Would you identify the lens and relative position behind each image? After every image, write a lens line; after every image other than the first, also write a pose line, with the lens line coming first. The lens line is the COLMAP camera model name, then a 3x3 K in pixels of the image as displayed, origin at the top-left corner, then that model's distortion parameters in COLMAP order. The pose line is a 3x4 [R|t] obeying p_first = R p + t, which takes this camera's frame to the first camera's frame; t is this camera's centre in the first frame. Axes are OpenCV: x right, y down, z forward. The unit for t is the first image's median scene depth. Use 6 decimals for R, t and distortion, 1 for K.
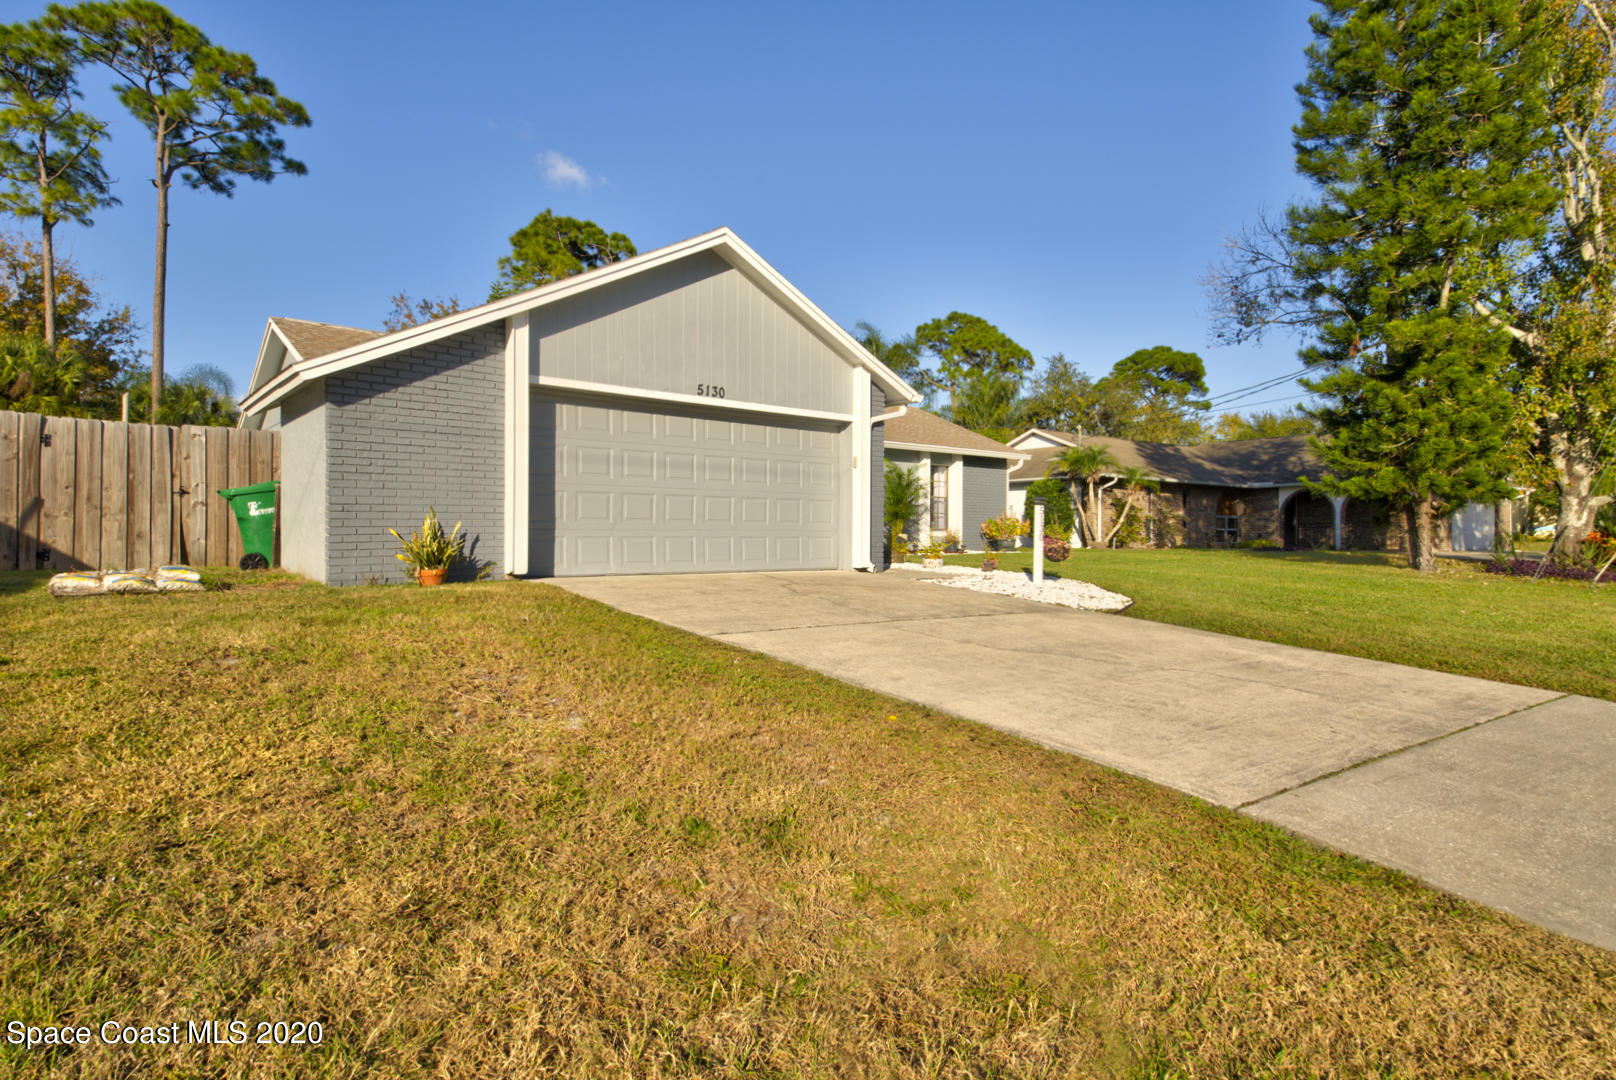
lens RADIAL K [[908.3, 0, 824.0], [0, 908.3, 534.2], [0, 0, 1]] dist [0.045665, 0.005941]
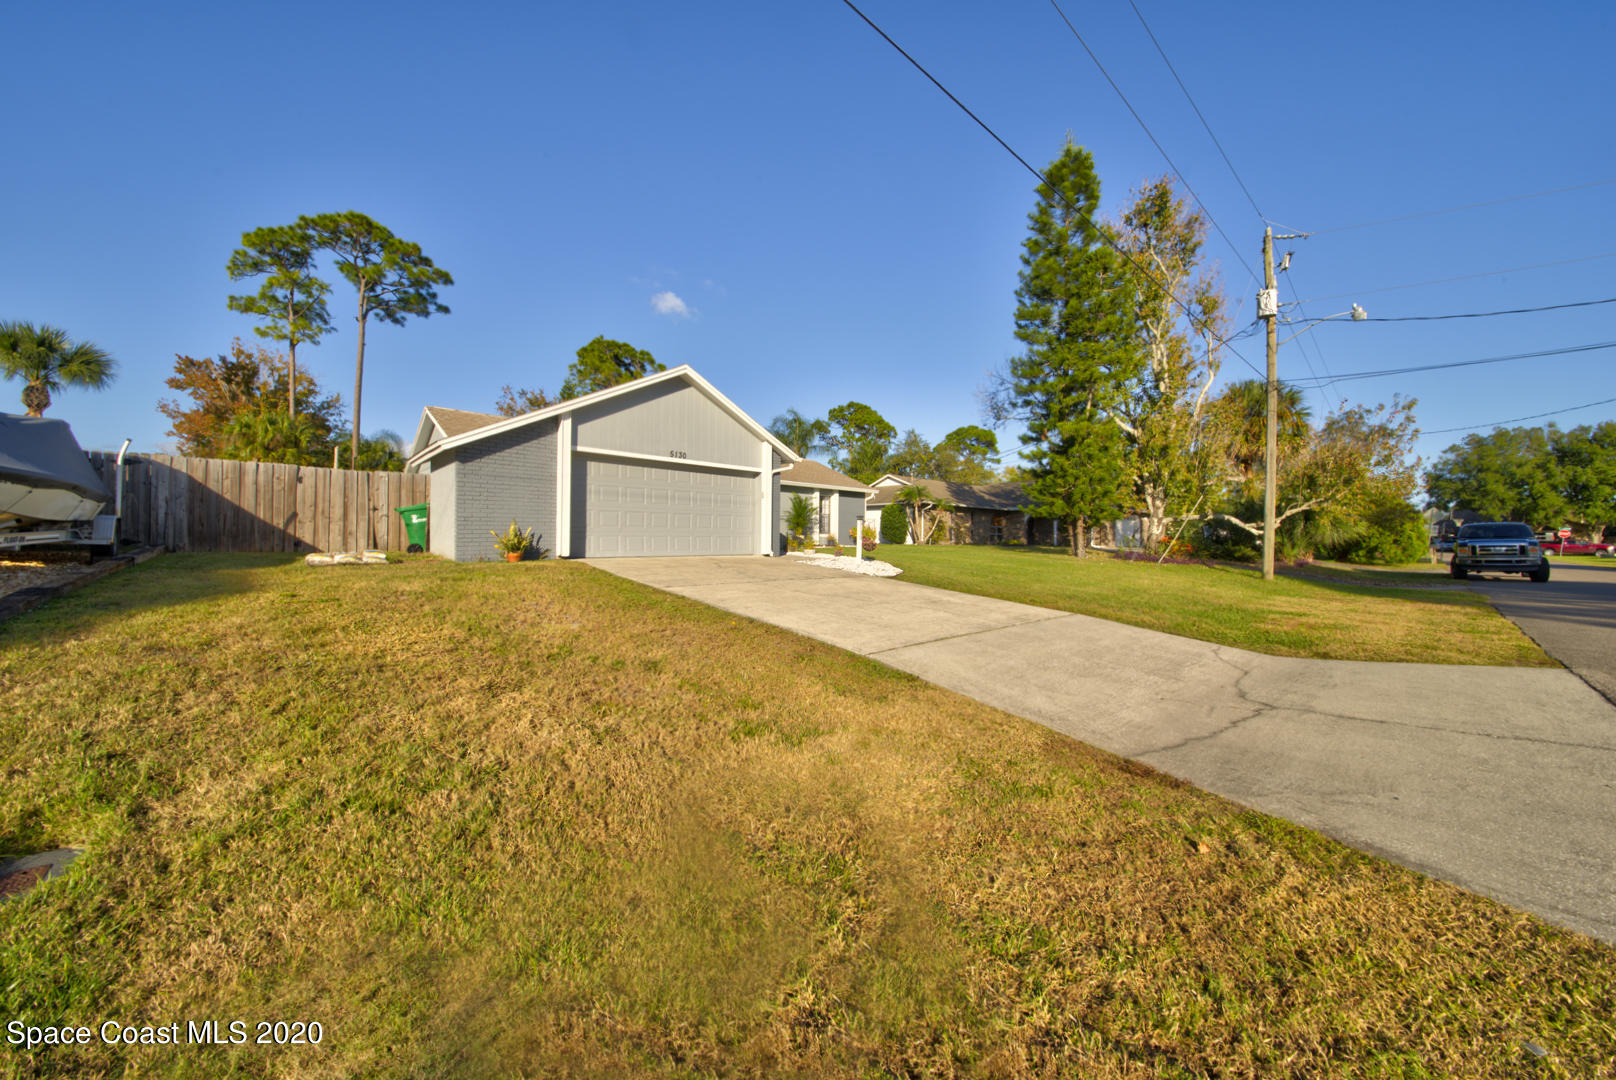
lens RADIAL K [[564.9, 0, 815.4], [0, 564.9, 537.7], [0, 0, 1]] dist [0.003084, -0.004179]
pose [[0.997839, 0.006526, 0.065381, 0.044353], [-0.006776, 0.999971, 0.003616, -0.000074], [-0.065355, -0.004051, 0.997854, -0.074644]]
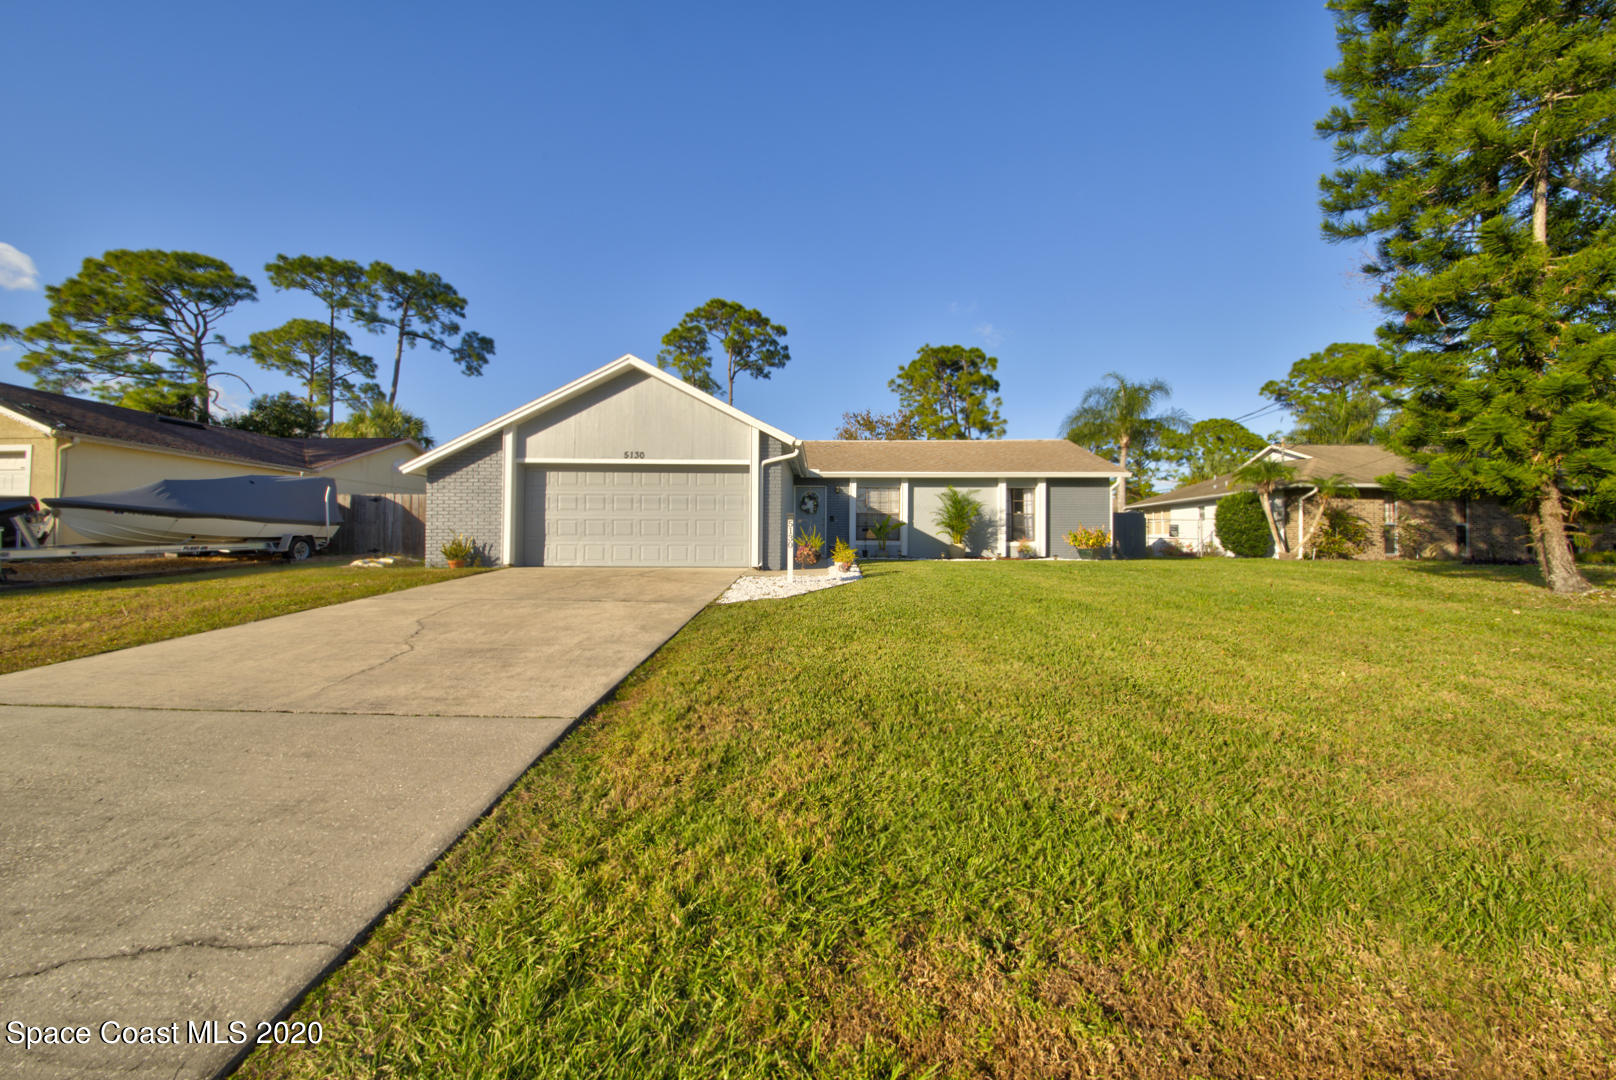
lens RADIAL K [[564.9, 0, 802.8], [0, 564.9, 540.7], [0, 0, 1]] dist [0.003084, -0.004179]
pose [[0.743035, -0.005806, -0.669228, 0.466776], [-0.001201, 0.999949, -0.010008, 0.003013], [0.669252, 0.008240, 0.742990, 0.275320]]
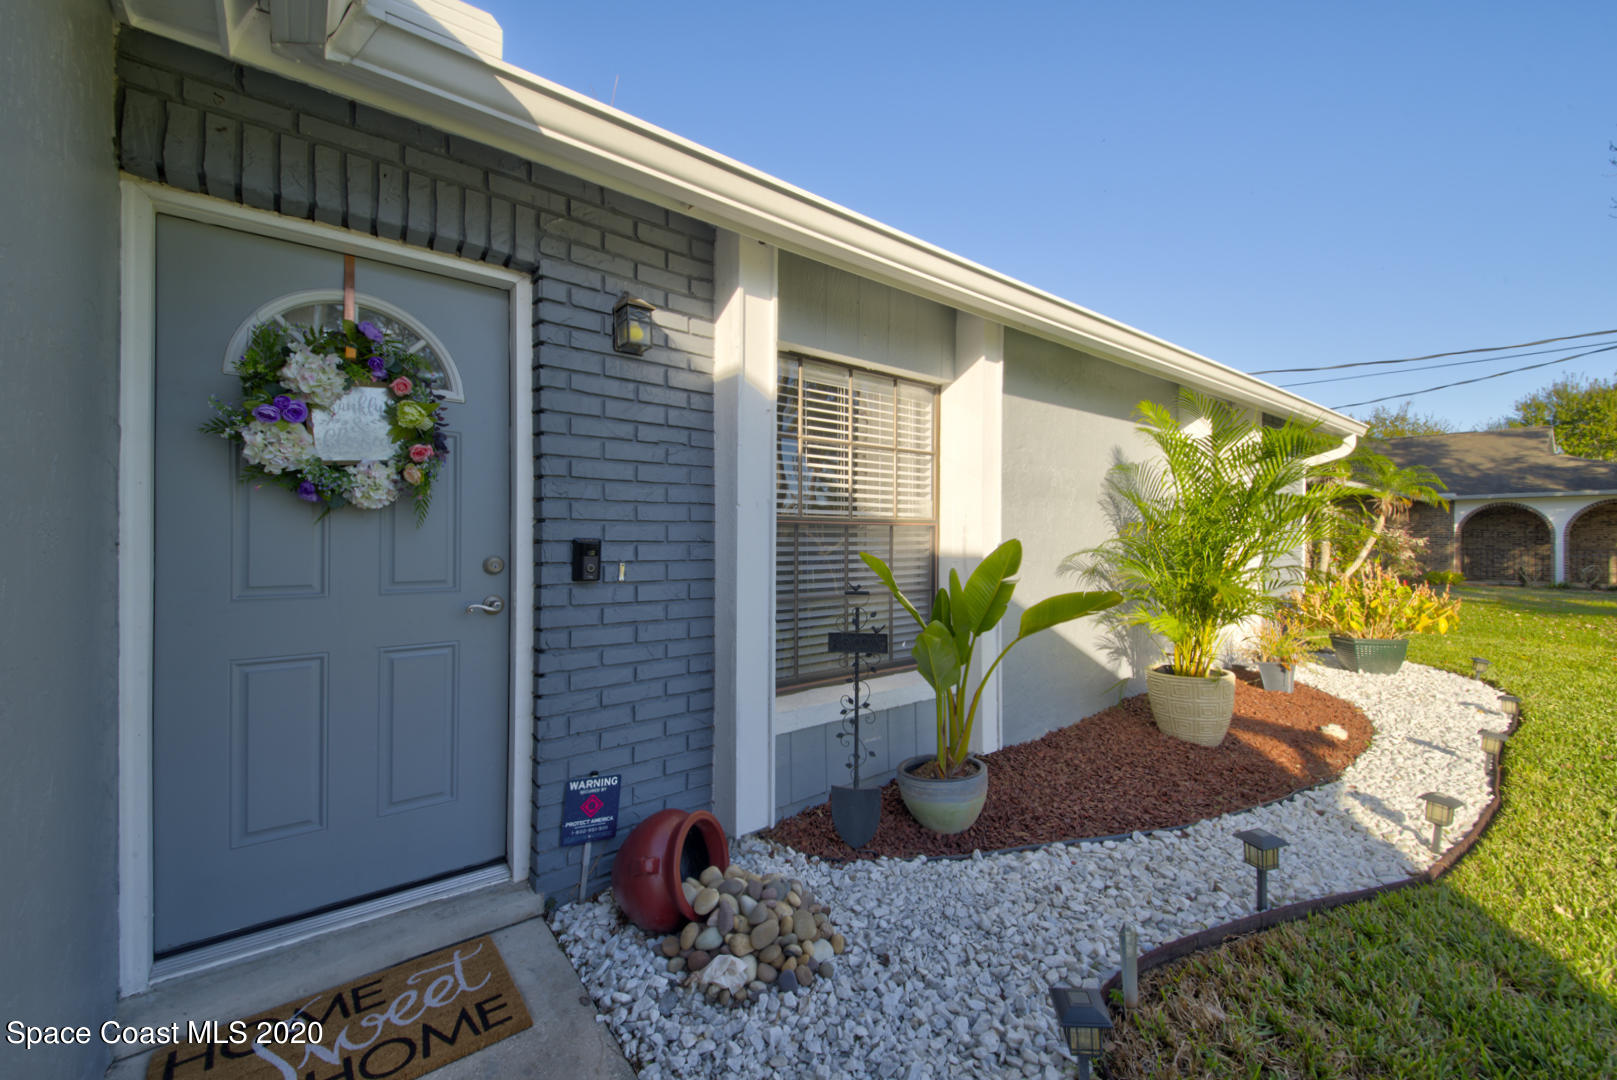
lens RADIAL K [[643.9, 0, 818.6], [0, 643.9, 535.1], [0, 0, 1]] dist [-0.000921, -0.004066]
pose [[0.999466, -0.005279, -0.032241, -0.029658], [0.005283, 0.999986, 0.000060, -0.043402], [0.032240, -0.000230, 0.999480, 0.829739]]
